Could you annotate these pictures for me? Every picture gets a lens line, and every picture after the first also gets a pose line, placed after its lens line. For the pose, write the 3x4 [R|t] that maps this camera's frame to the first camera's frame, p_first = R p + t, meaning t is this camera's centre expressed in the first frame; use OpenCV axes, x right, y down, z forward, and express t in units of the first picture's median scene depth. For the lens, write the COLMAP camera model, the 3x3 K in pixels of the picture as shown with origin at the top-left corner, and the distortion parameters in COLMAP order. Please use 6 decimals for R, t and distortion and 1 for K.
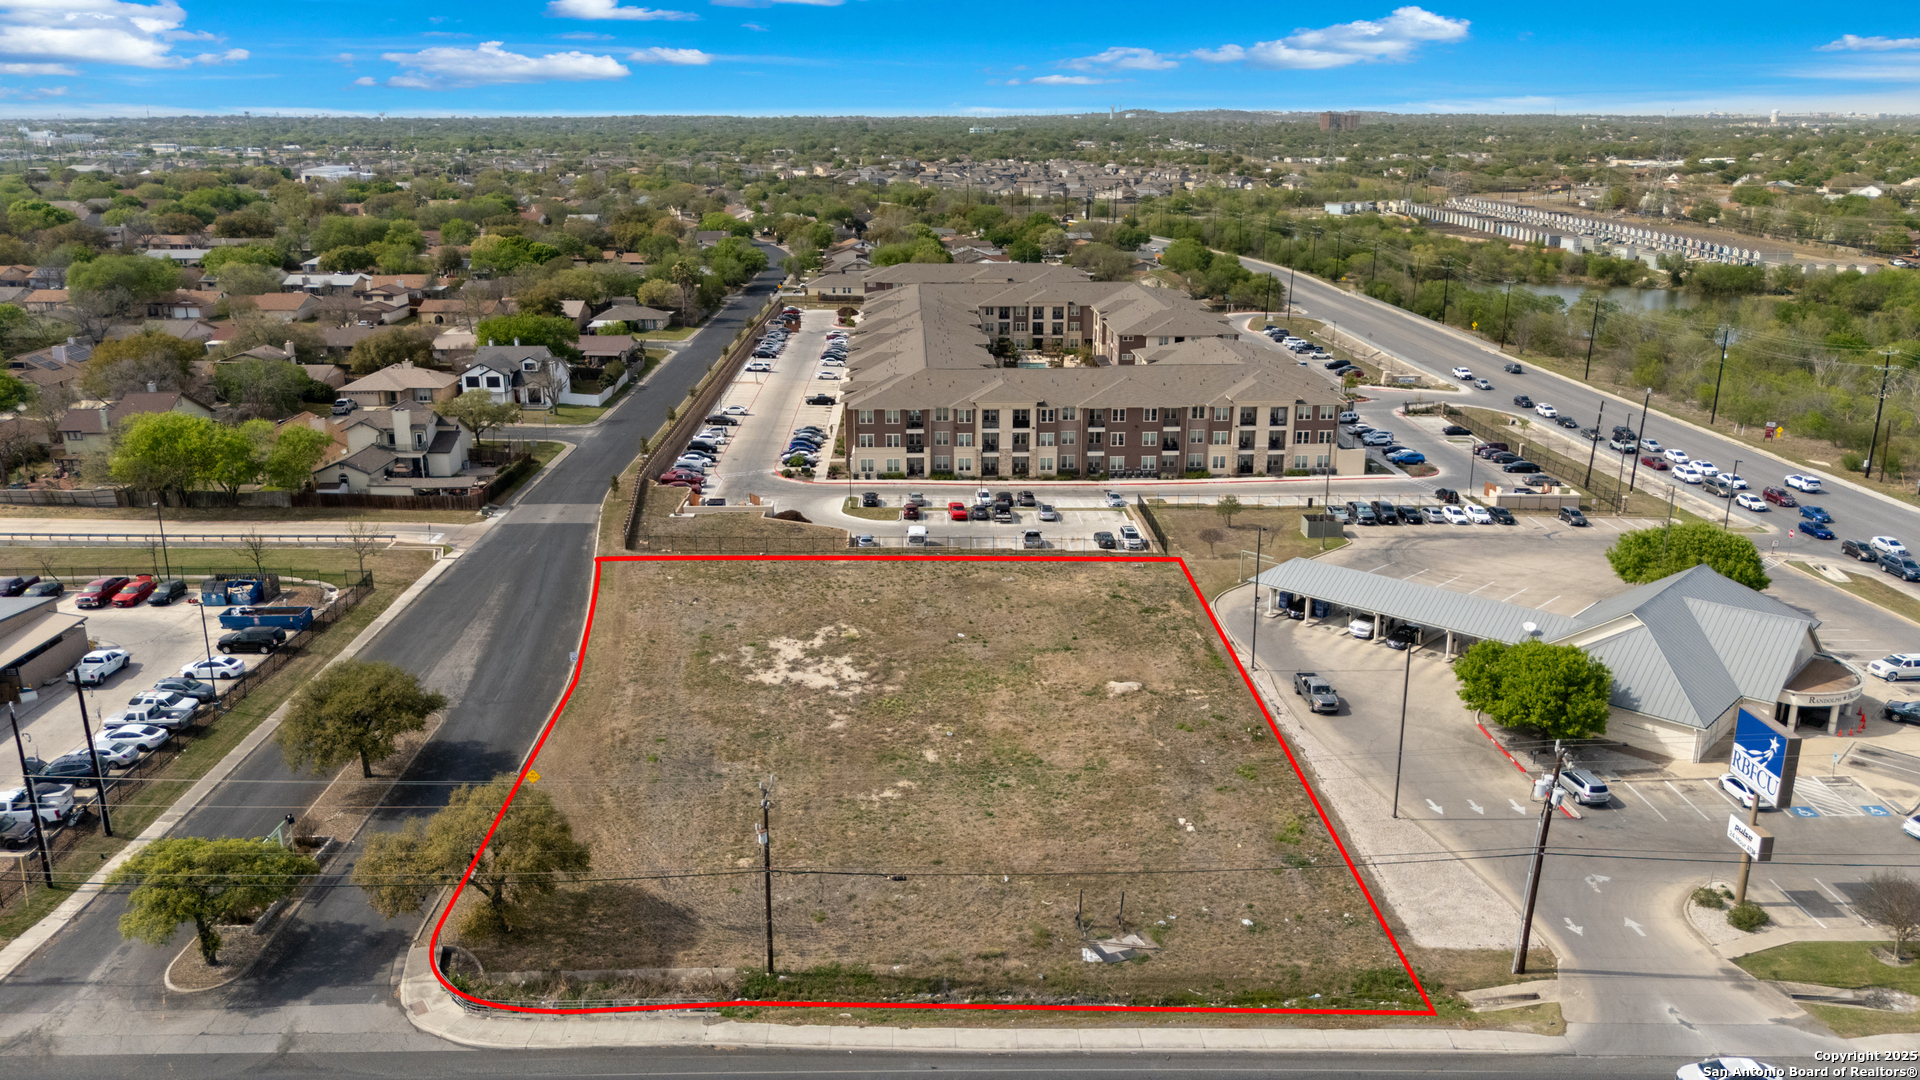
lens RADIAL K [[1408.3, 0, 964.7], [0, 1408.3, 538.7], [0, 0, 1]] dist [0.091376, -0.111932]
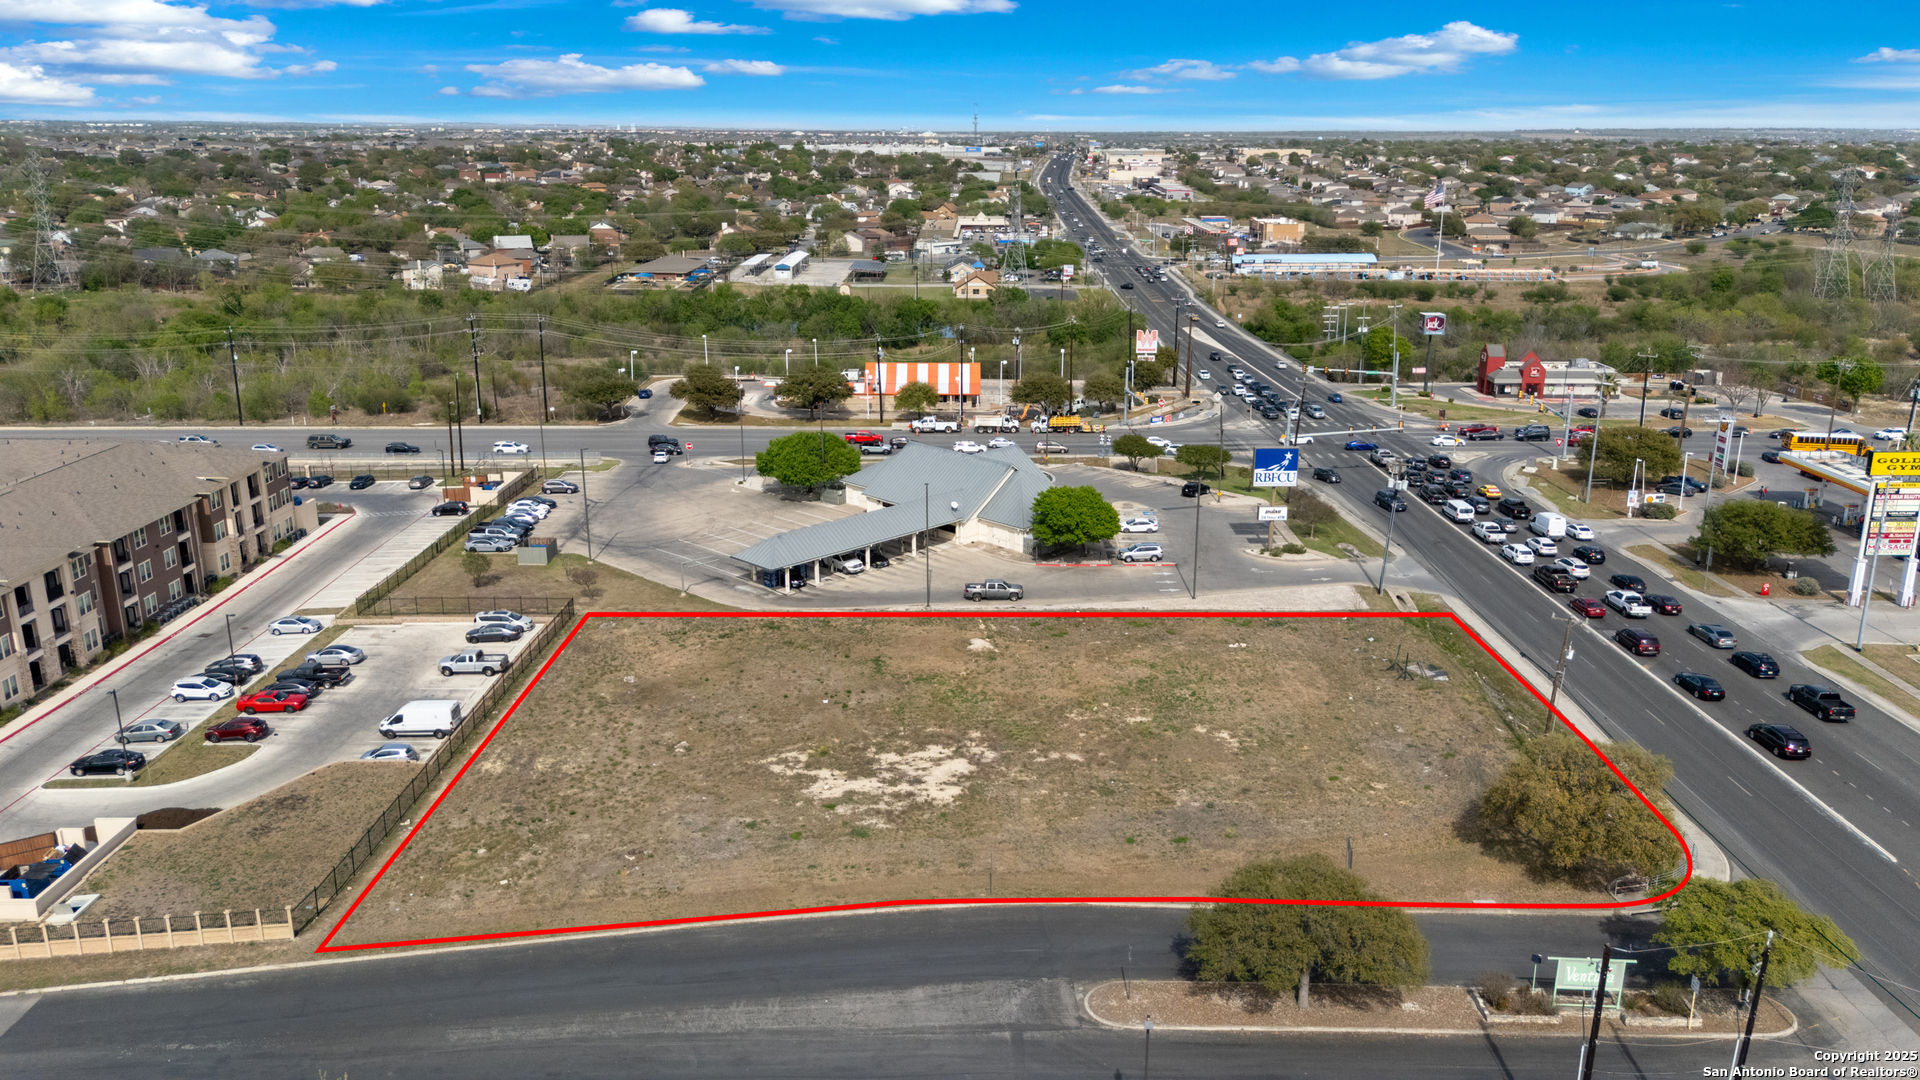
lens RADIAL K [[1408.3, 0, 964.7], [0, 1408.3, 538.7], [0, 0, 1]] dist [0.091376, -0.111932]
pose [[0.036184, -0.280018, 0.959313, -0.659890], [0.279720, 0.924408, 0.259279, -0.186139], [-0.959400, 0.258957, 0.111775, 0.630315]]
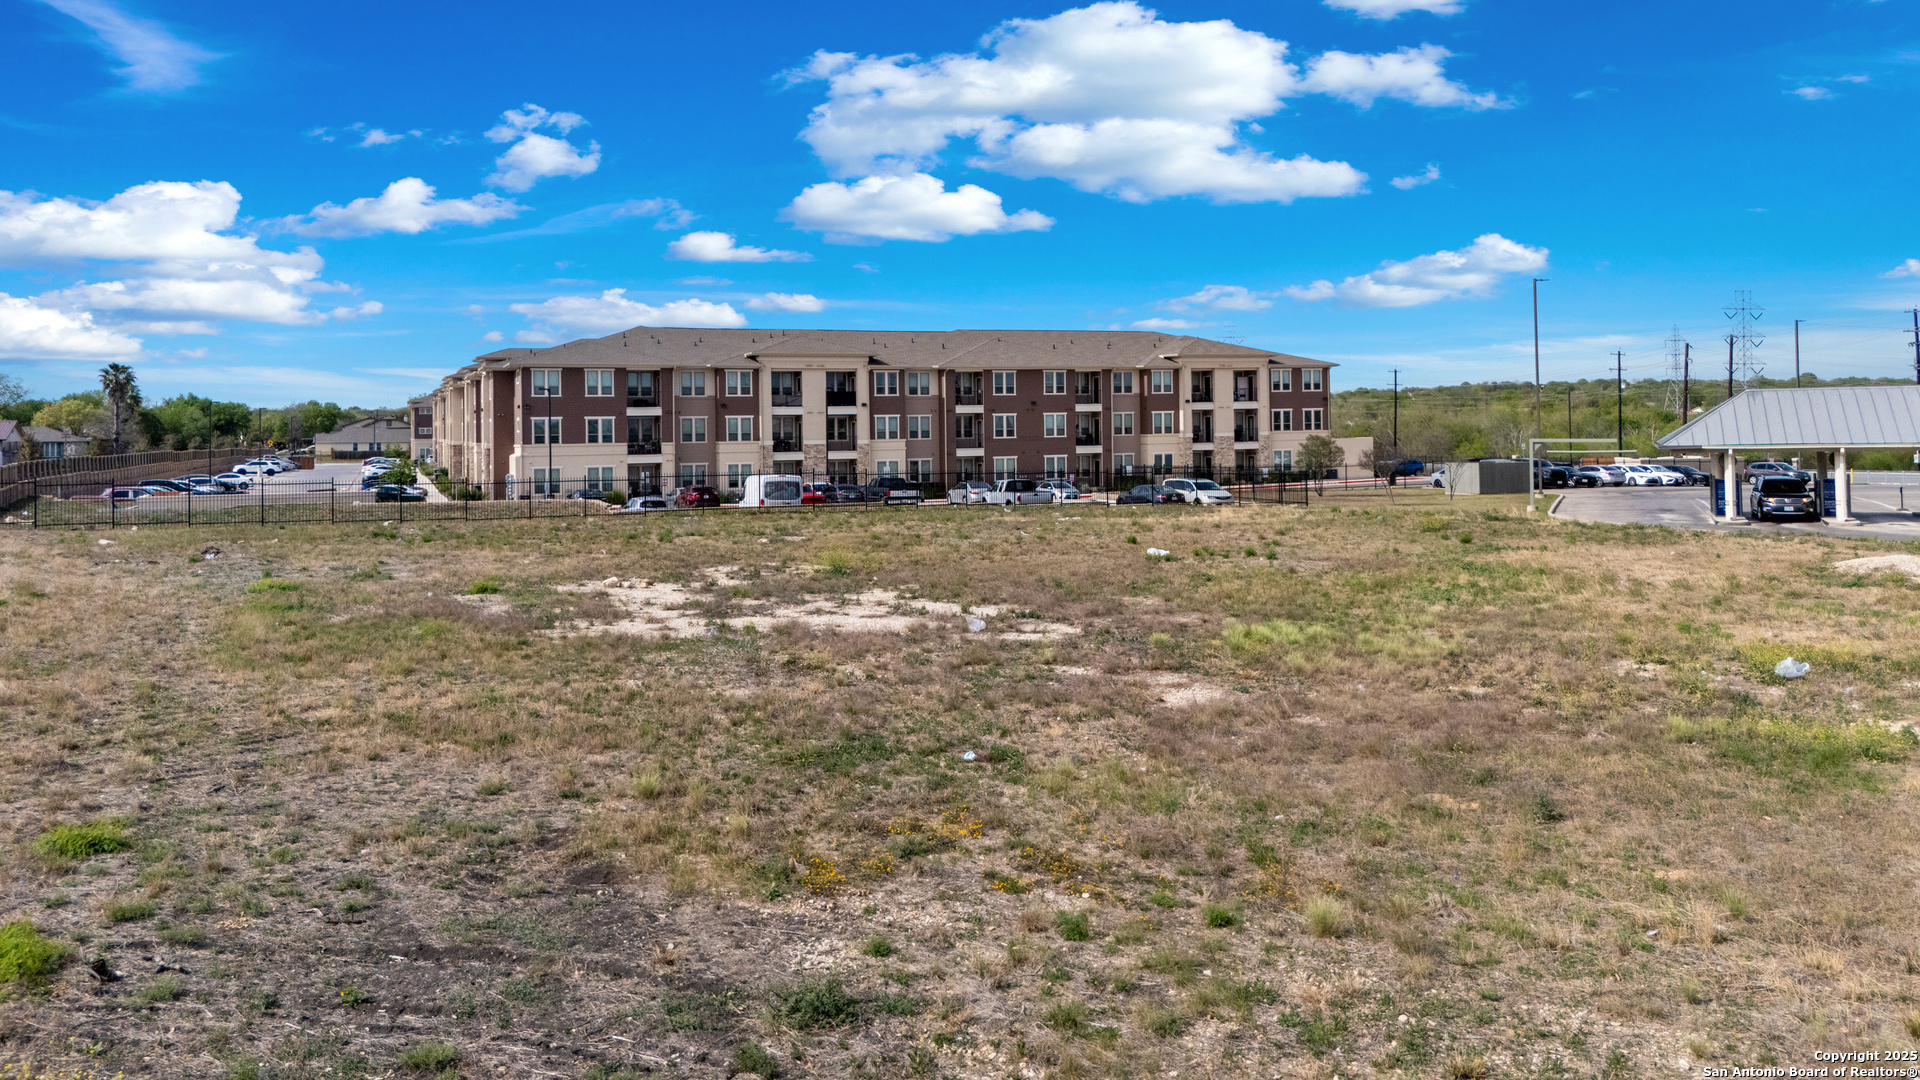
lens RADIAL K [[1408.3, 0, 964.7], [0, 1408.3, 538.7], [0, 0, 1]] dist [0.091376, -0.111932]
pose [[0.939939, -0.041141, 0.338854, -0.121612], [0.108484, 0.977245, -0.182274, 0.091263], [-0.323645, 0.208087, 0.923014, 0.583067]]
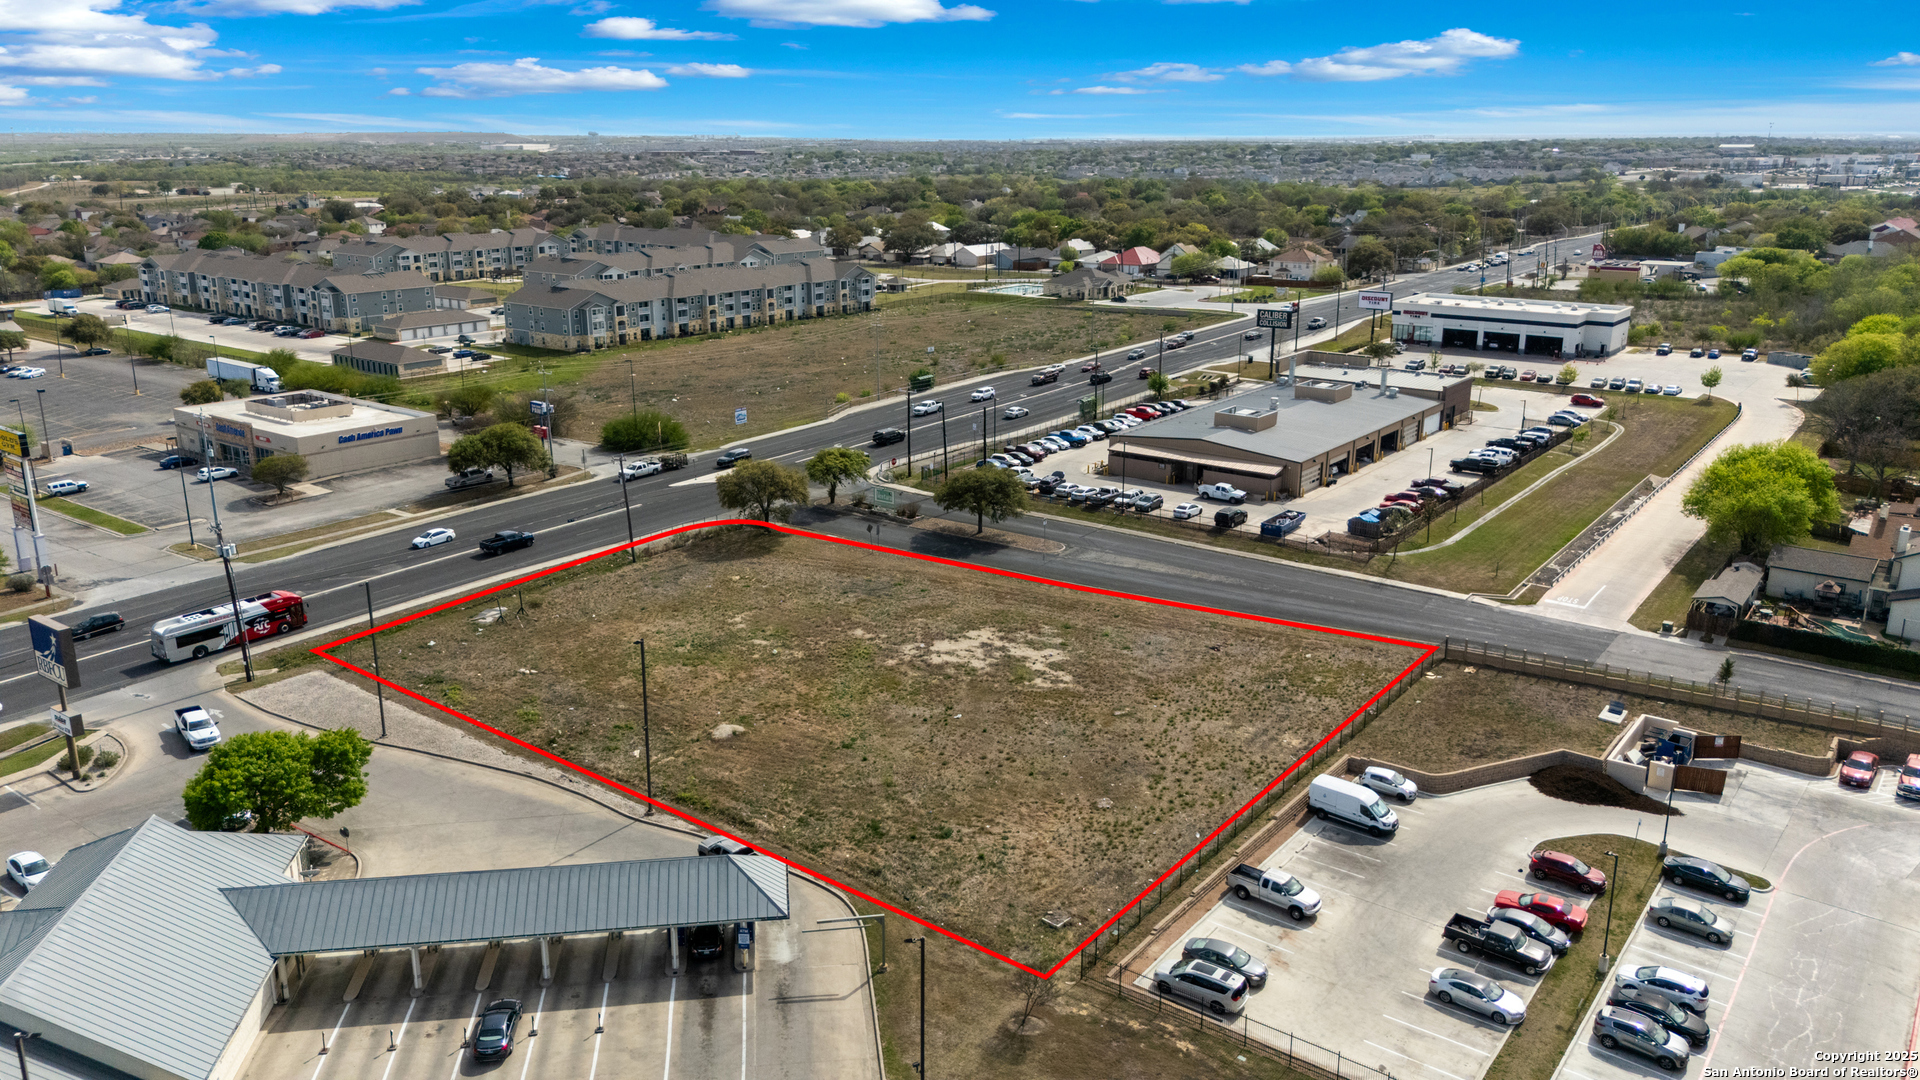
lens RADIAL K [[1408.3, 0, 964.7], [0, 1408.3, 538.7], [0, 0, 1]] dist [0.091376, -0.111932]
pose [[-0.630178, 0.211205, -0.747174, 0.498544], [-0.221169, 0.873601, 0.433480, -0.325159], [0.744285, 0.438421, -0.503812, 1.114069]]
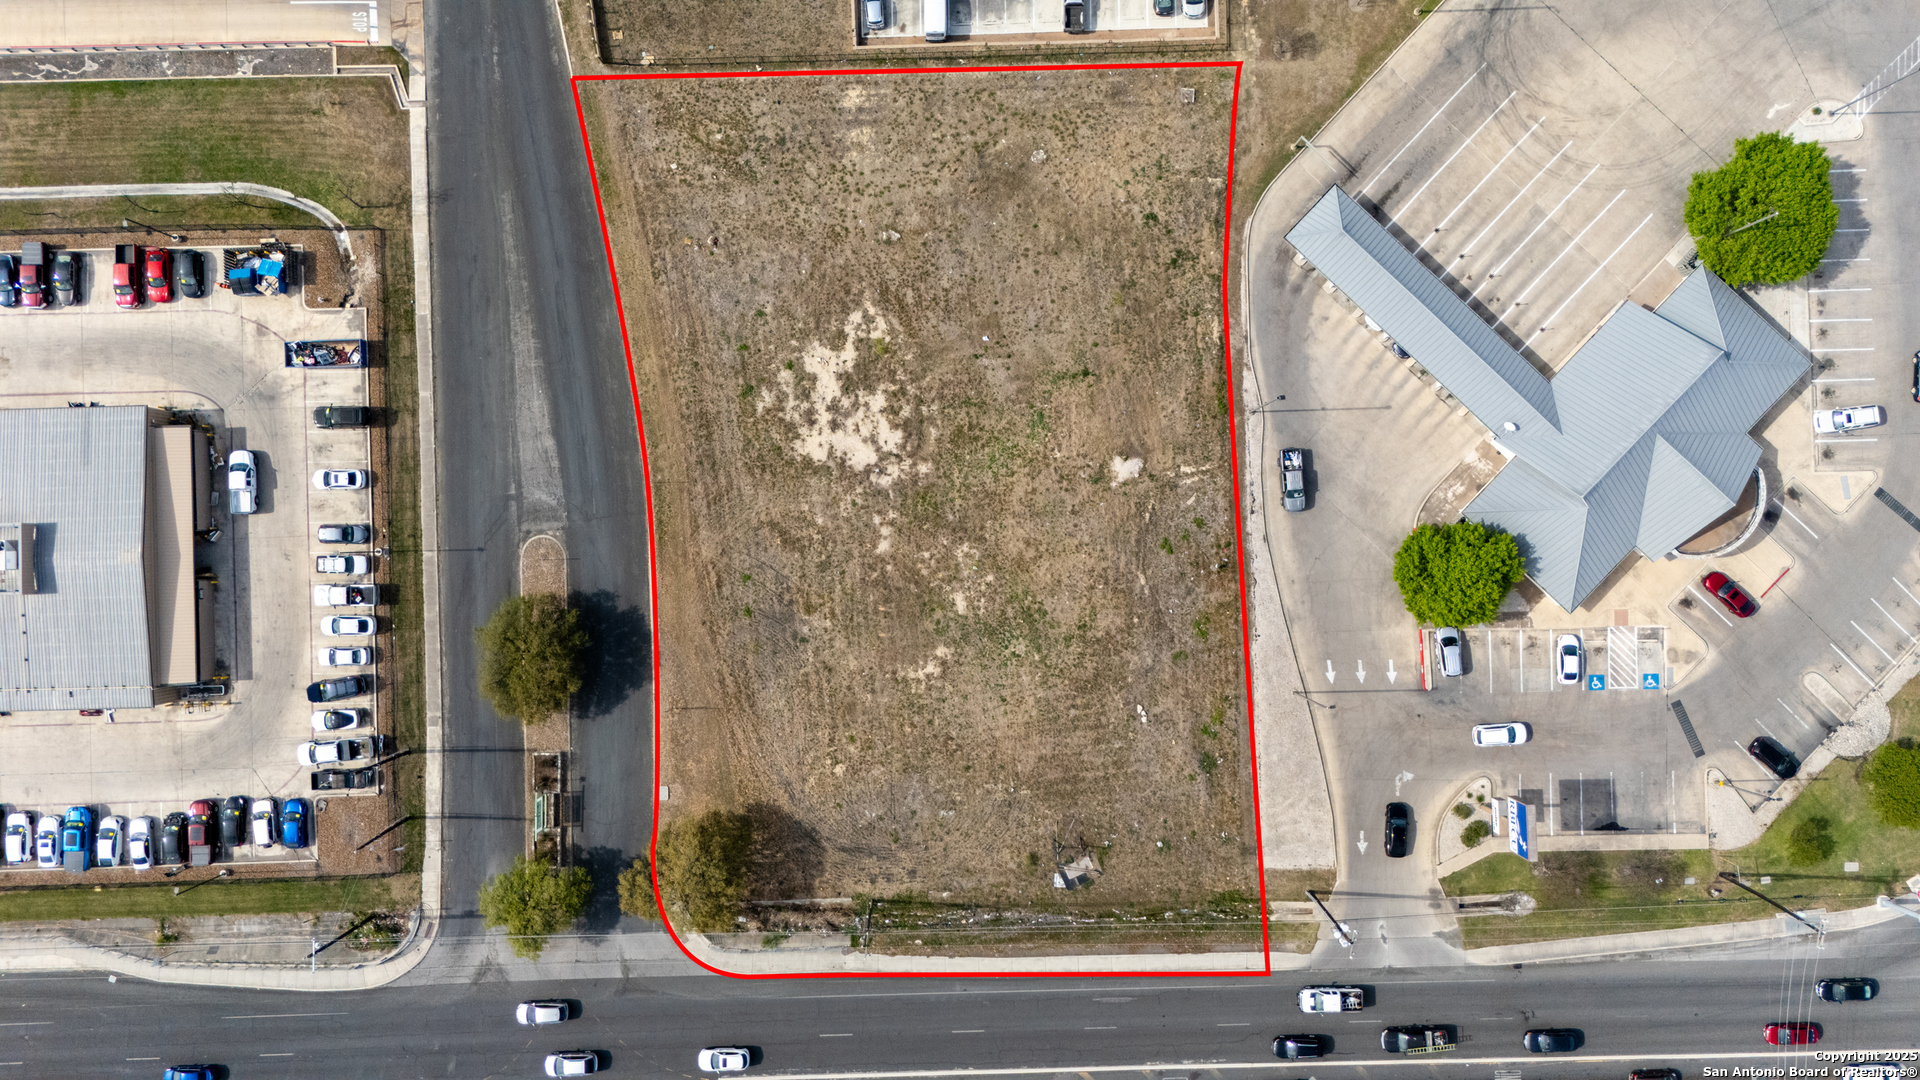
lens RADIAL K [[1408.3, 0, 964.7], [0, 1408.3, 538.7], [0, 0, 1]] dist [0.091376, -0.111932]
pose [[0.999912, 0.009184, -0.009548, -0.005581], [0.006568, 0.282292, 0.959306, -0.709446], [0.011505, -0.959285, 0.282207, 0.450671]]
